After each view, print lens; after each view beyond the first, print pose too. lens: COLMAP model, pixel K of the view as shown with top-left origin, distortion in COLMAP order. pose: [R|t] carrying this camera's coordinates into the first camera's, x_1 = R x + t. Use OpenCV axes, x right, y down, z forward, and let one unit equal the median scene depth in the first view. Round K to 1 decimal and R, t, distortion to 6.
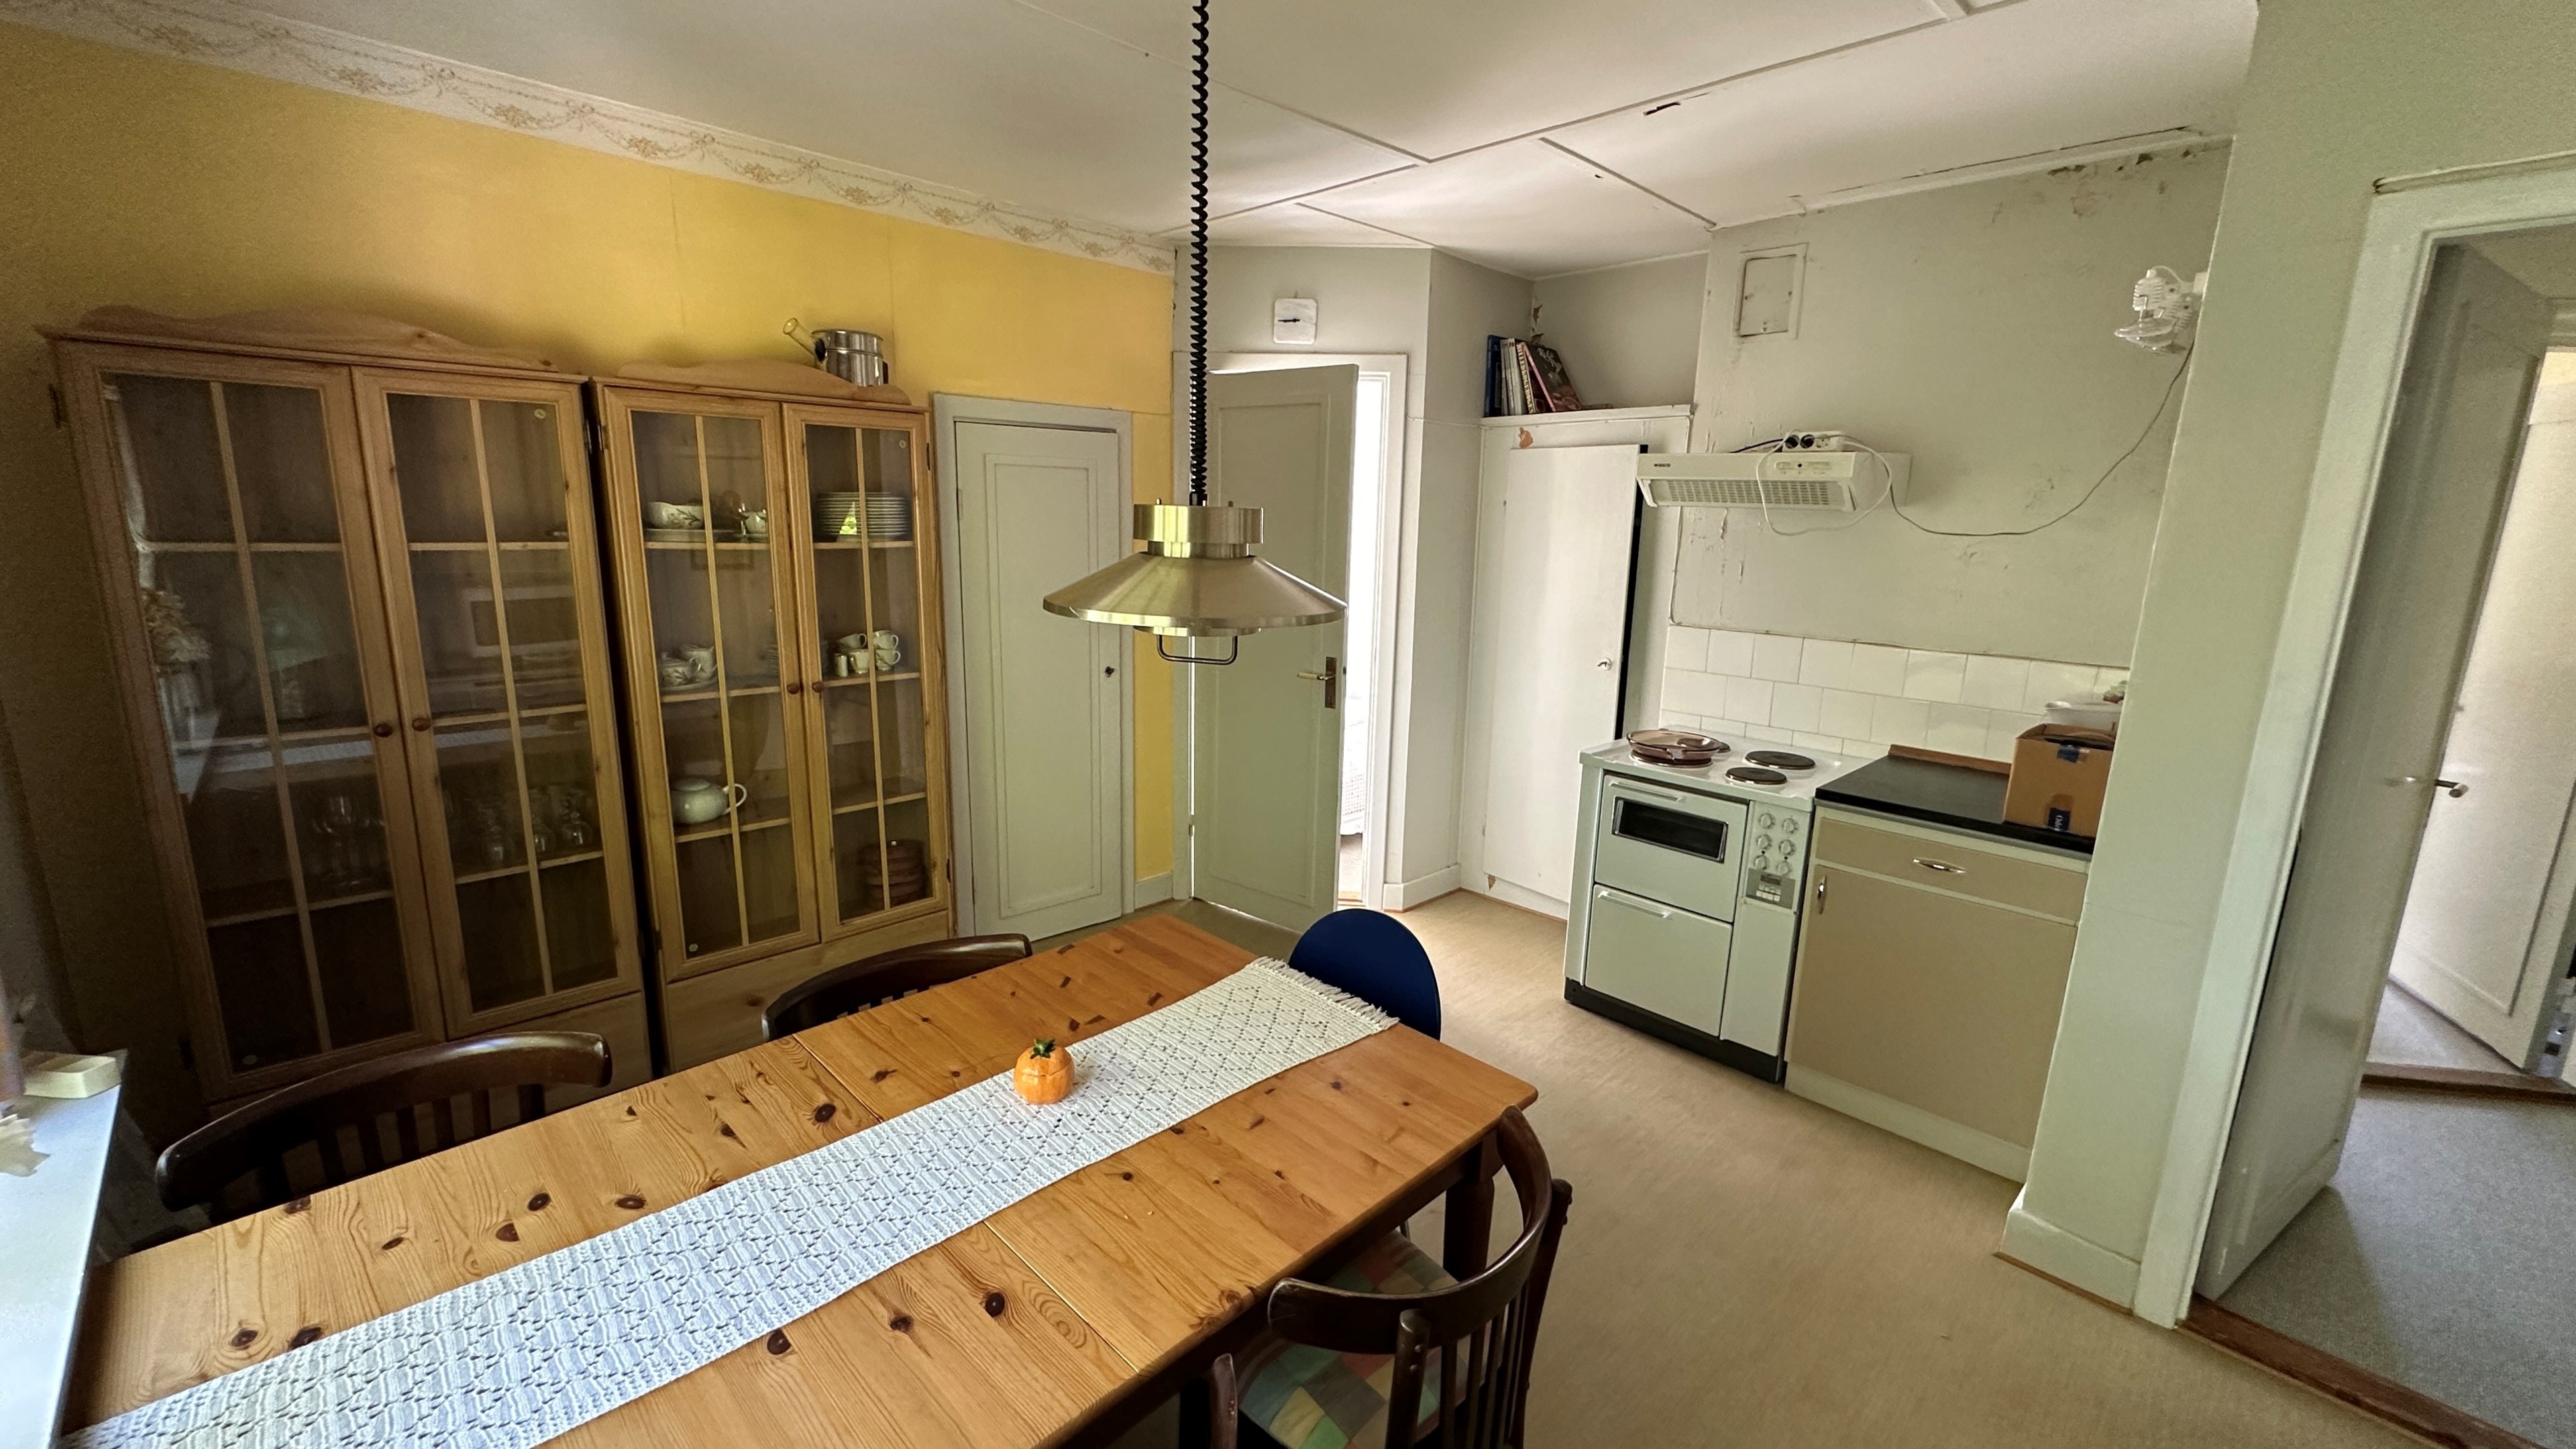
lens RADIAL K [[1030.8, 0, 1283.7], [0, 1030.8, 717.2], [0, 0, 1]] dist [-0.002062, 0.000433]
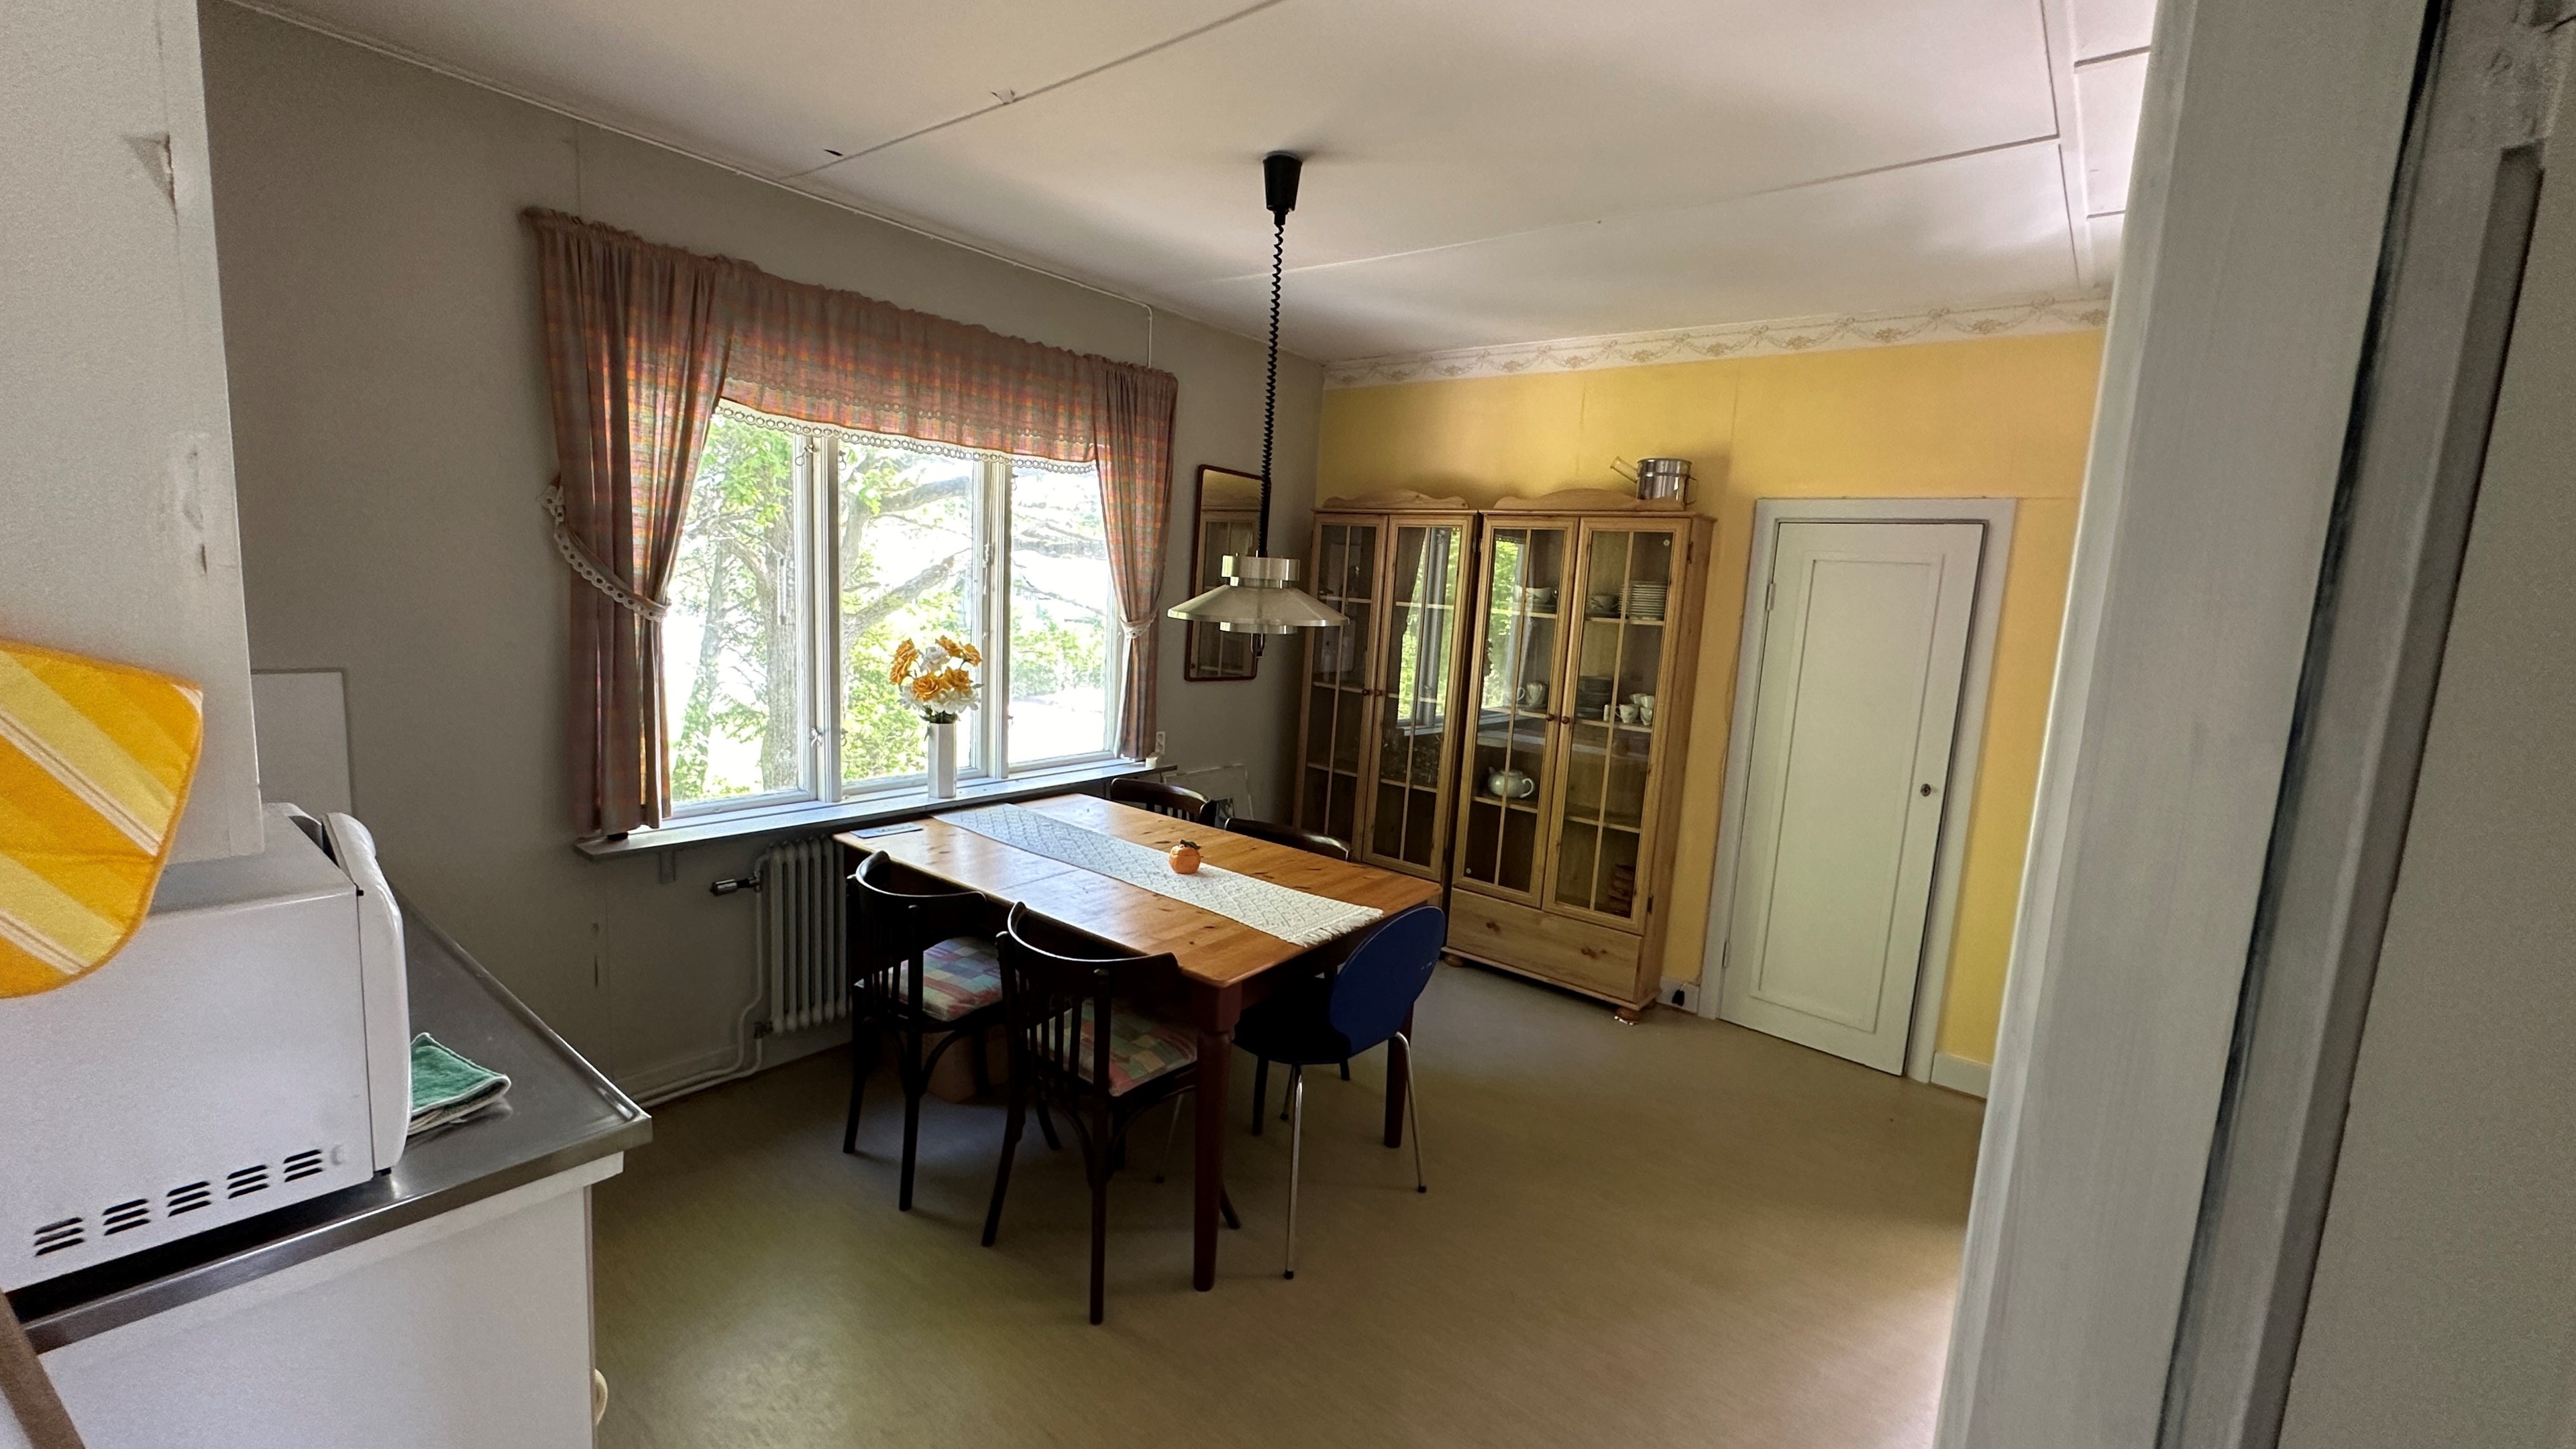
lens RADIAL K [[1030.8, 0, 1285.9], [0, 1030.8, 721.5], [0, 0, 1]] dist [-0.002062, 0.000433]
pose [[0.120105, 0.121961, -0.985241, 0.900998], [-0.250710, 0.963984, 0.088767, -0.059534], [0.960583, 0.236348, 0.146356, 0.474349]]
